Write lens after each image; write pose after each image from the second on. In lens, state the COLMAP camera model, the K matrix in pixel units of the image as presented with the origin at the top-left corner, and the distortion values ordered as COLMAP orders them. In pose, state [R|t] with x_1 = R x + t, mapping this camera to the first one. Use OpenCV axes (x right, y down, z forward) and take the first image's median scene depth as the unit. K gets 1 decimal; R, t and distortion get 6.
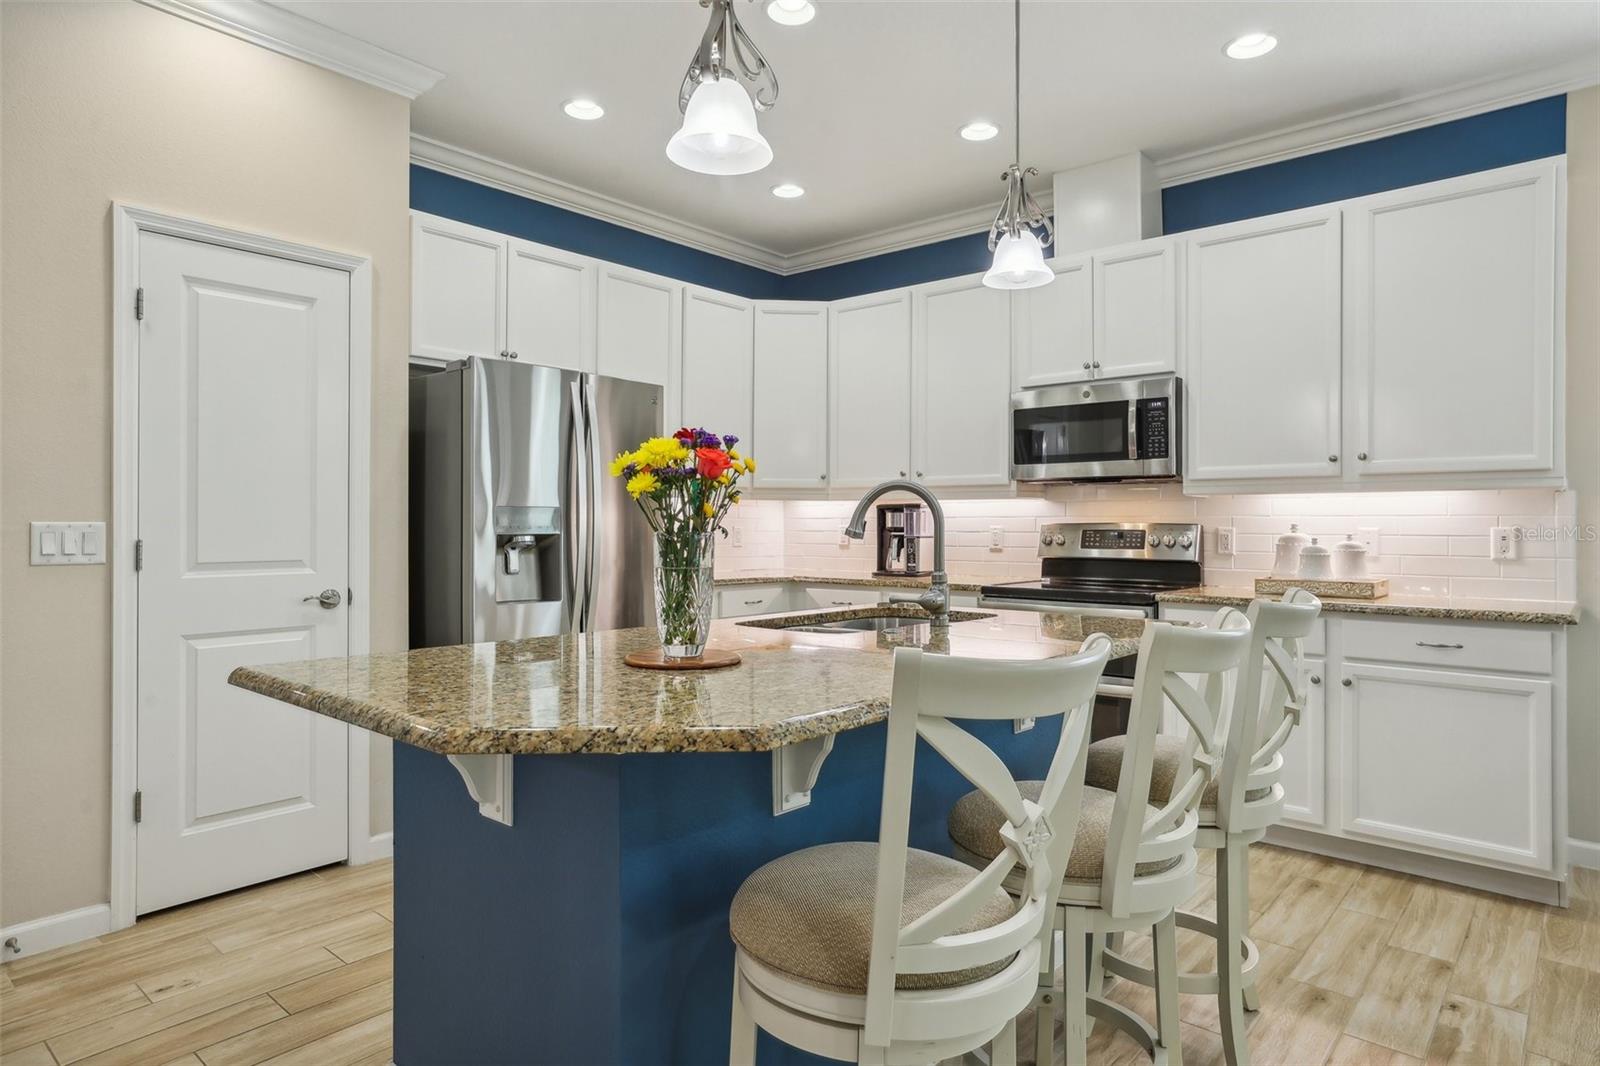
lens RADIAL K [[918.0, 0, 803.2], [0, 918.0, 523.3], [0, 0, 1]] dist [-0.023253, 0.021593]
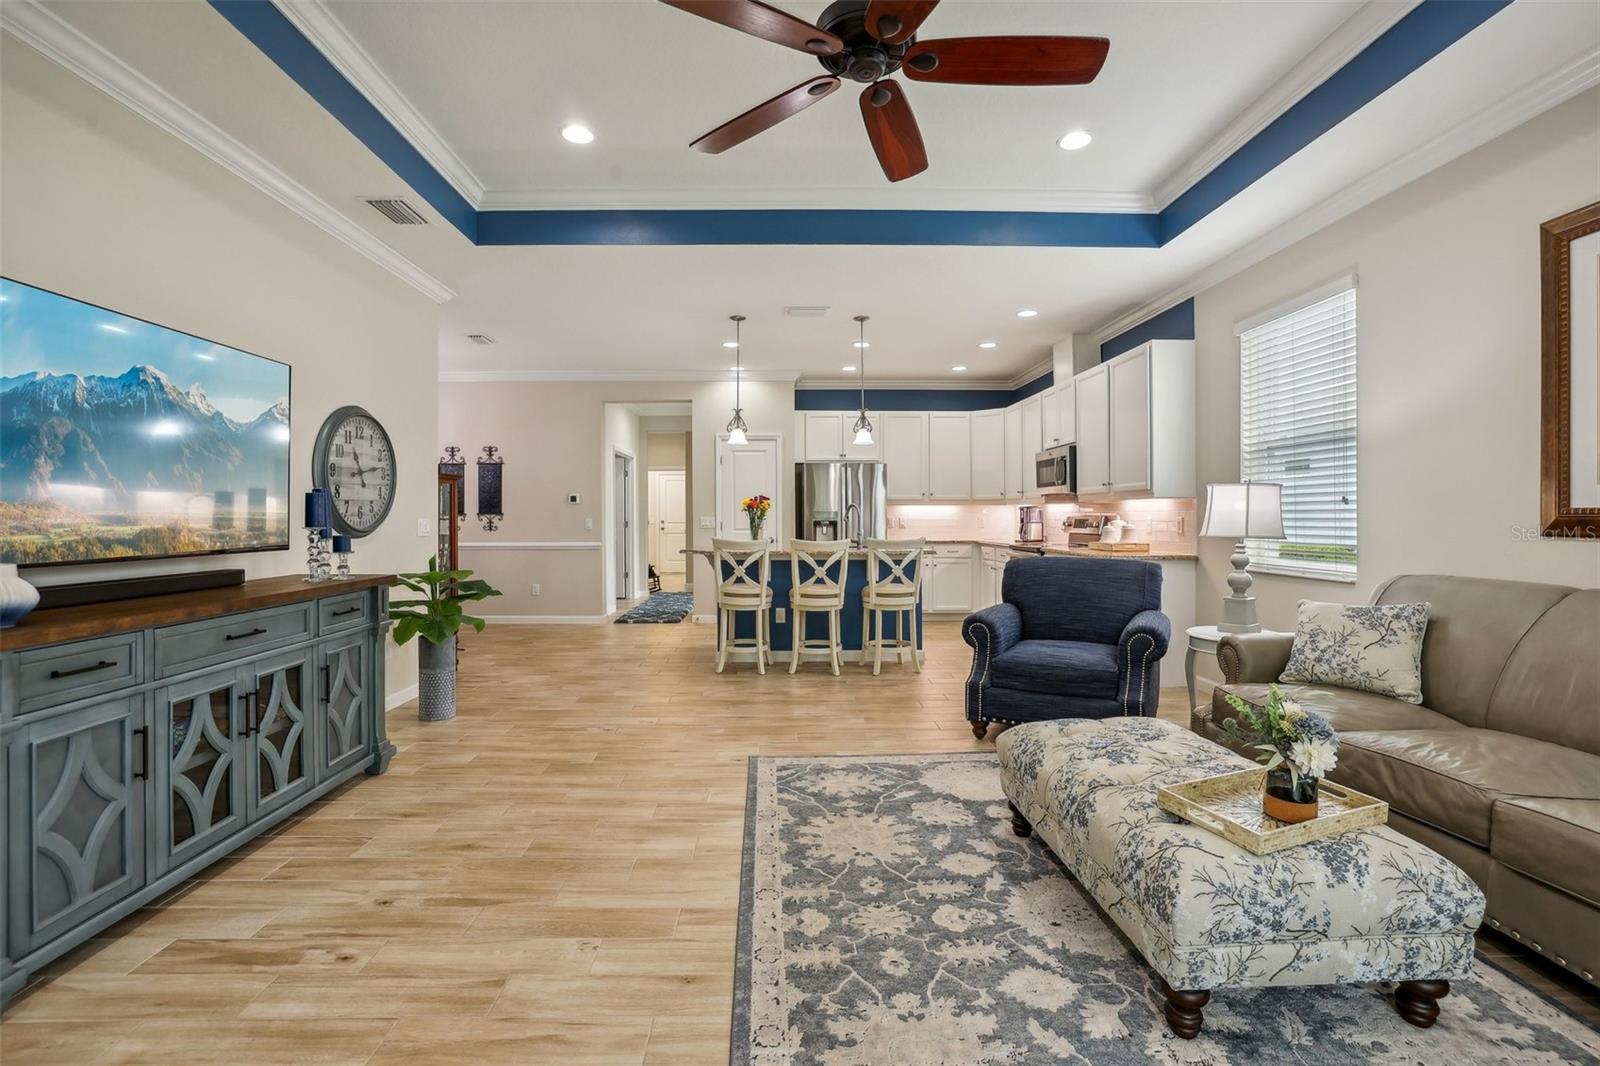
lens RADIAL K [[706.4, 0, 781.6], [0, 706.4, 518.1], [0, 0, 1]] dist [-0.036394, 0.012141]
pose [[0.668667, -0.003679, -0.743553, 1.272153], [0.006891, 0.999975, 0.001249, -0.000457], [0.743530, -0.005959, 0.668676, -0.619149]]
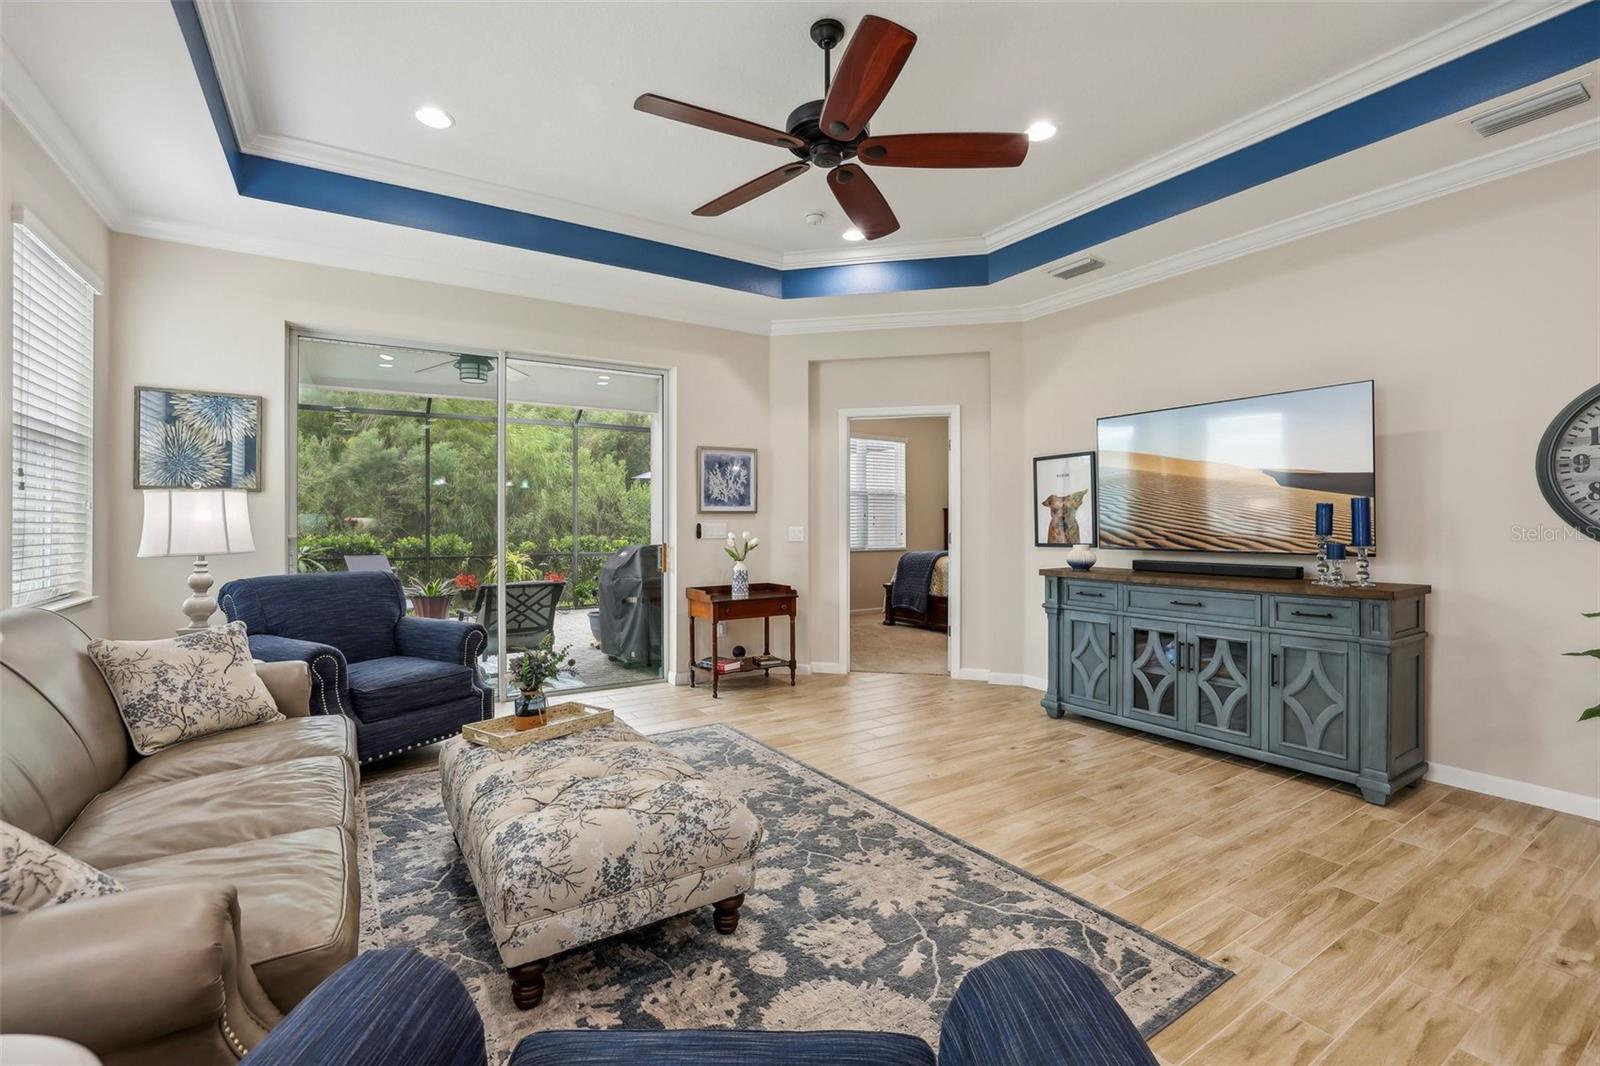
lens RADIAL K [[706.4, 0, 793.8], [0, 706.4, 514.5], [0, 0, 1]] dist [-0.036394, 0.012141]
pose [[-0.961753, 0.000543, 0.273919, 0.662591], [-0.003534, 0.999890, -0.014392, -0.002949], [-0.273897, -0.014810, -0.961645, 0.643512]]
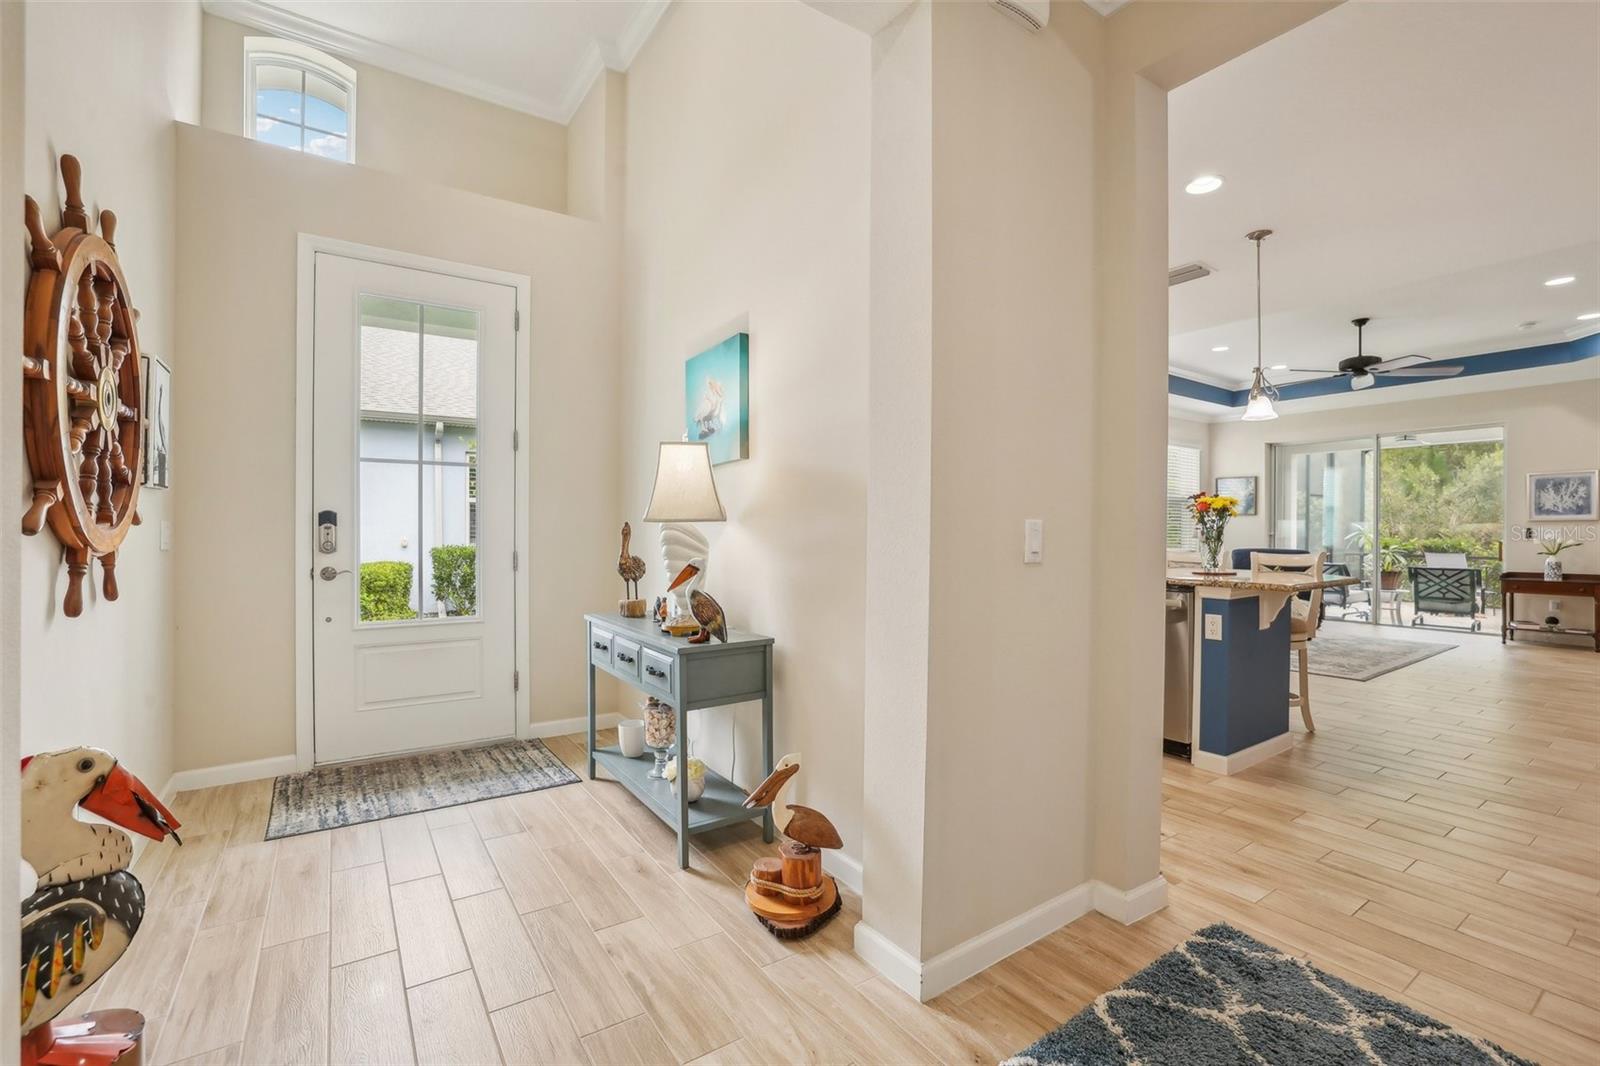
lens RADIAL K [[706.4, 0, 799.3], [0, 706.4, 535.7], [0, 0, 1]] dist [-0.036394, 0.012141]
pose [[0.244294, -0.011256, 0.969636, -1.338637], [-0.003612, 0.999915, 0.012517, 0.000106], [-0.969694, -0.006560, 0.244233, 0.881407]]
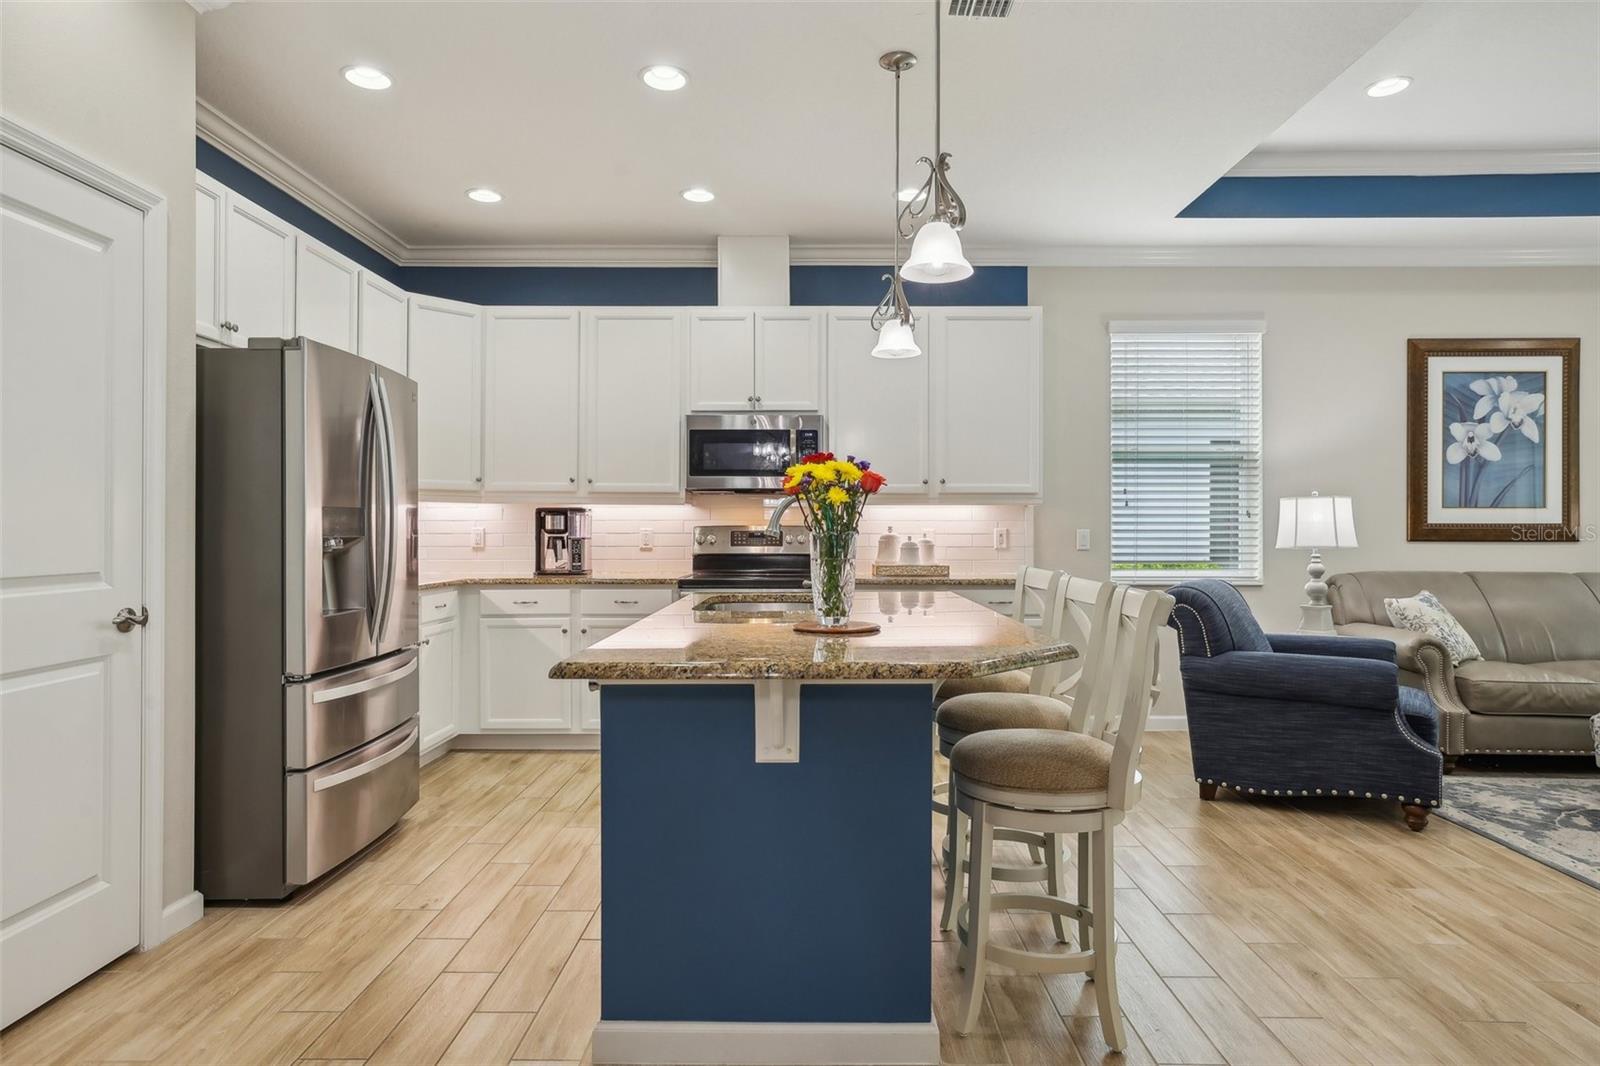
lens RADIAL K [[918.0, 0, 799.7], [0, 918.0, 530.4], [0, 0, 1]] dist [-0.023253, 0.021593]
pose [[0.757065, -0.002806, 0.653334, -0.532873], [0.000043, 0.999991, 0.004245, 0.001311], [-0.653340, -0.003185, 0.757058, 0.015097]]
